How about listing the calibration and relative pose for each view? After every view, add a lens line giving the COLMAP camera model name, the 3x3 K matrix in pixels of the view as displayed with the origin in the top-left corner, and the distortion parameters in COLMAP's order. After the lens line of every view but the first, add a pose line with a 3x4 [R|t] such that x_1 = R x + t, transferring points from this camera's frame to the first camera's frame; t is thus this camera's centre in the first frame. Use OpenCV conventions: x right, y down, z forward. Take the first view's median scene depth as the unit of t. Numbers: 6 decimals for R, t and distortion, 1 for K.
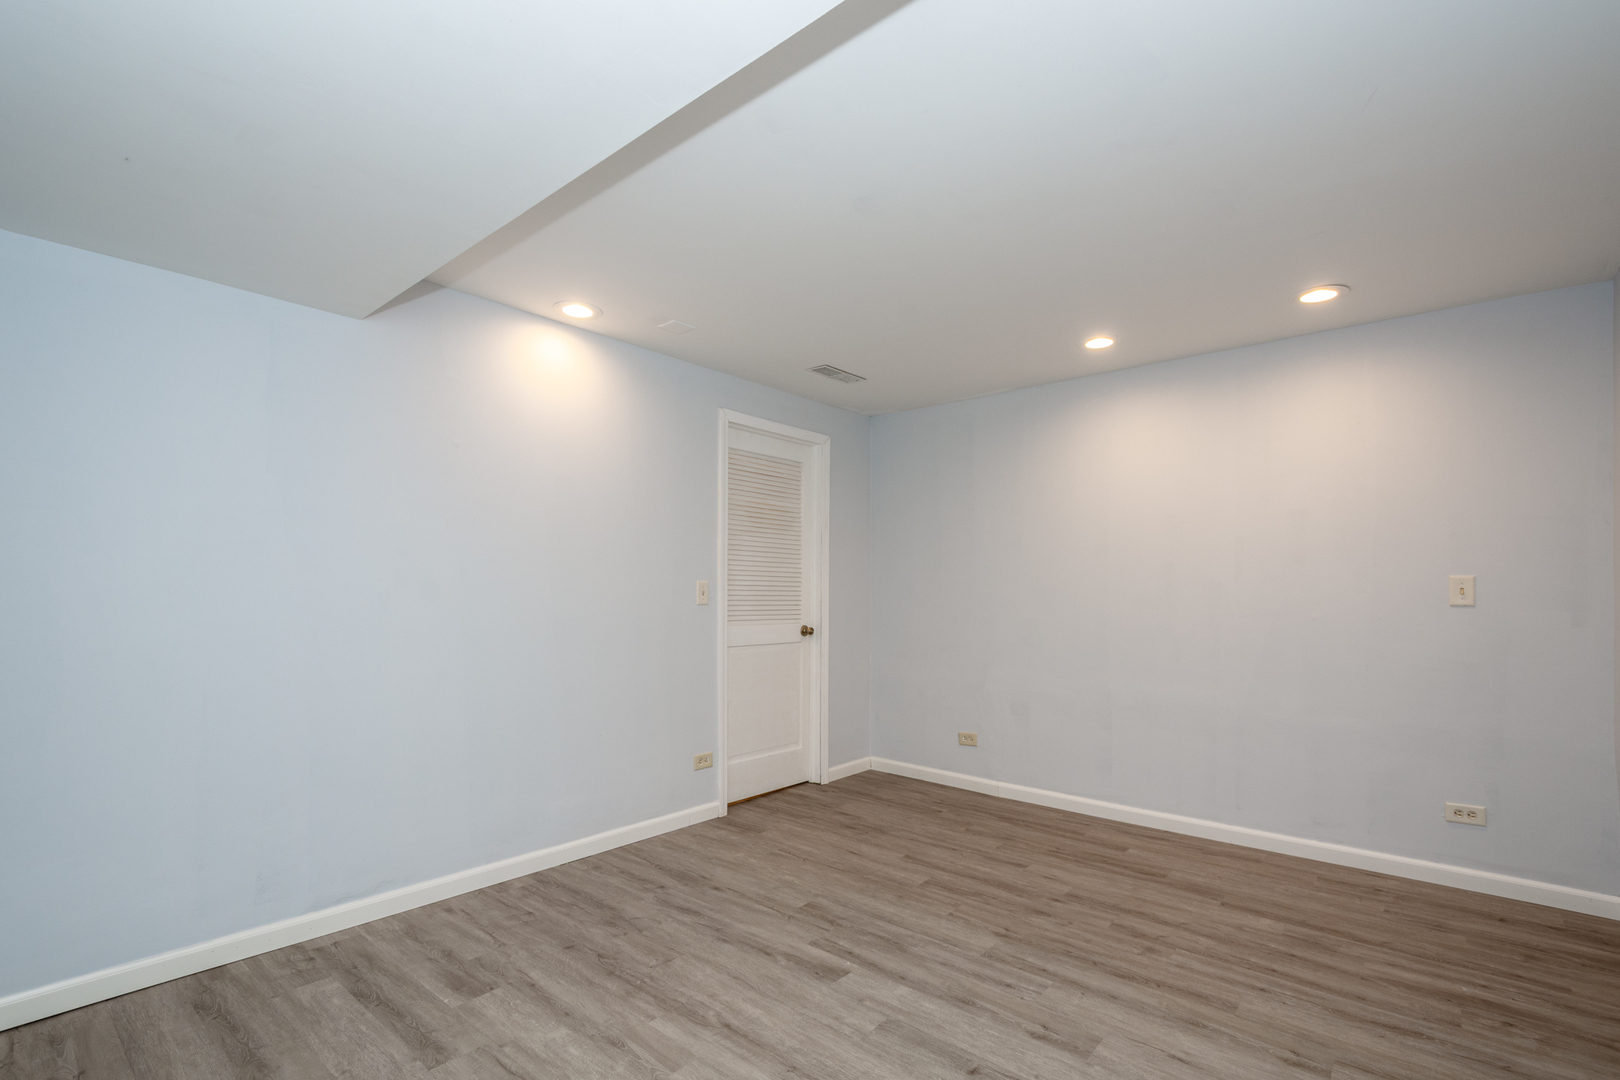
lens RADIAL K [[713.1, 0, 832.9], [0, 713.1, 574.1], [0, 0, 1]] dist [0.005245, -0.002192]
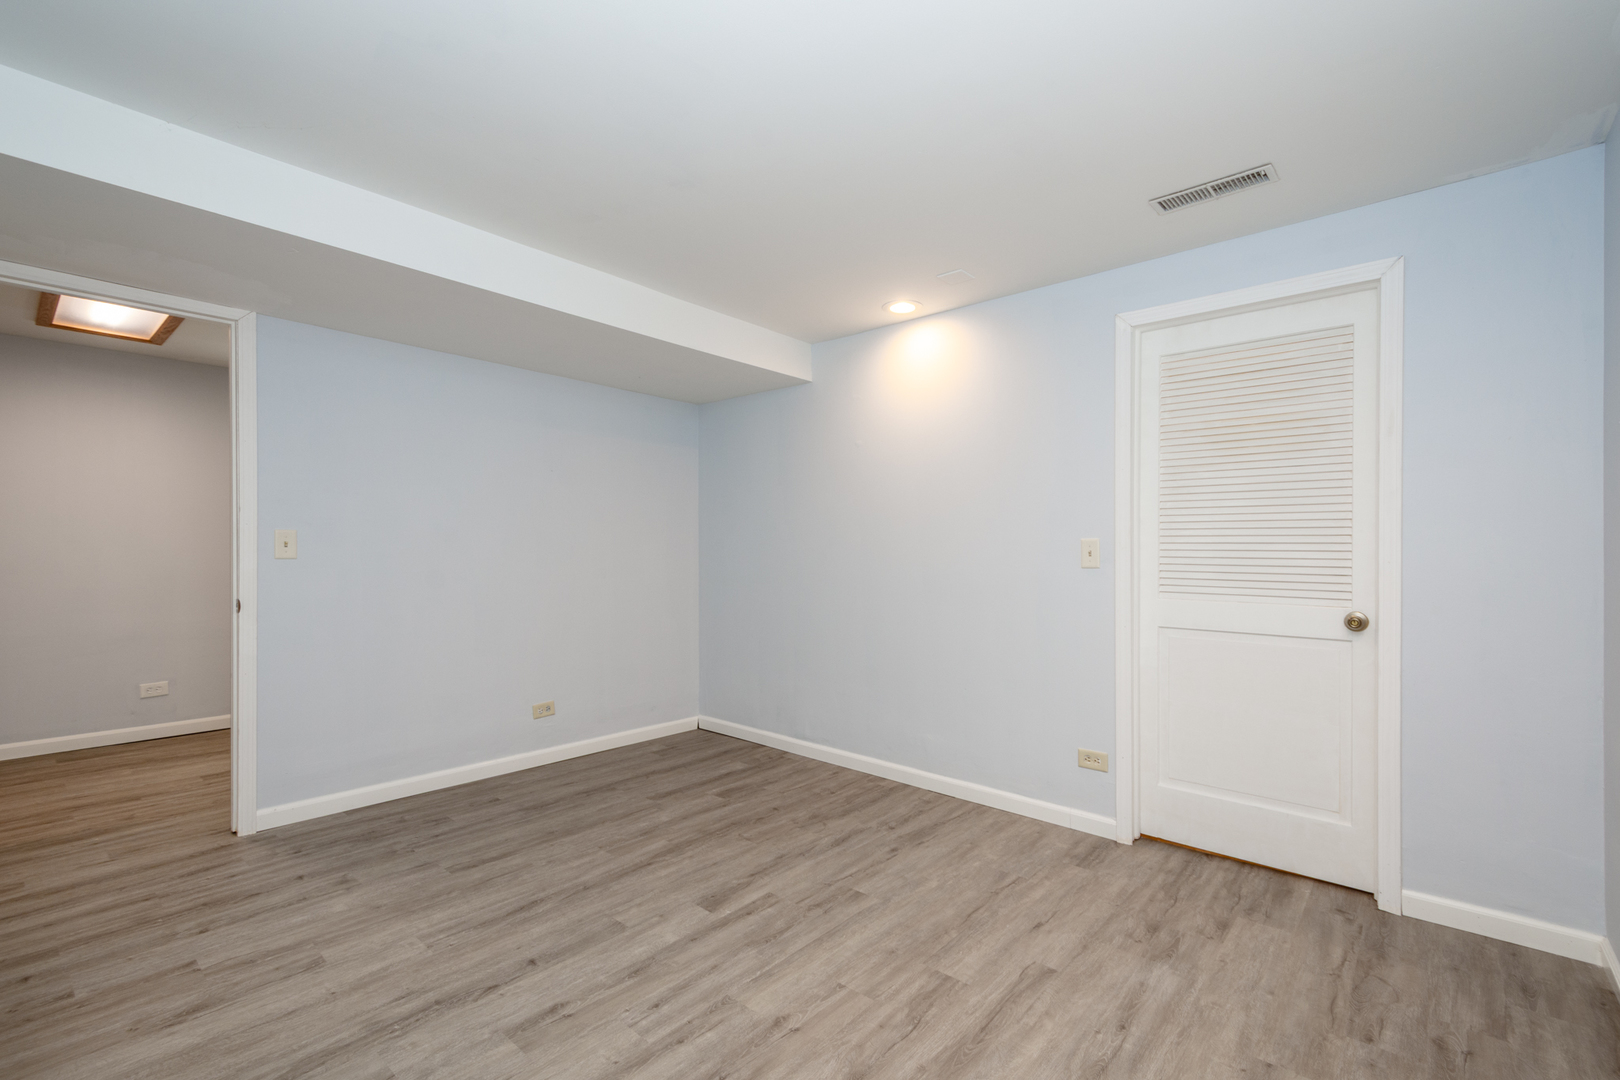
lens RADIAL K [[713.1, 0, 811.2], [0, 713.1, 549.1], [0, 0, 1]] dist [0.005245, -0.002192]
pose [[-0.002861, -0.003706, -0.999989, 0.836013], [0.015065, 0.999879, -0.003748, 0.027069], [0.999882, -0.015075, -0.002805, 0.907425]]
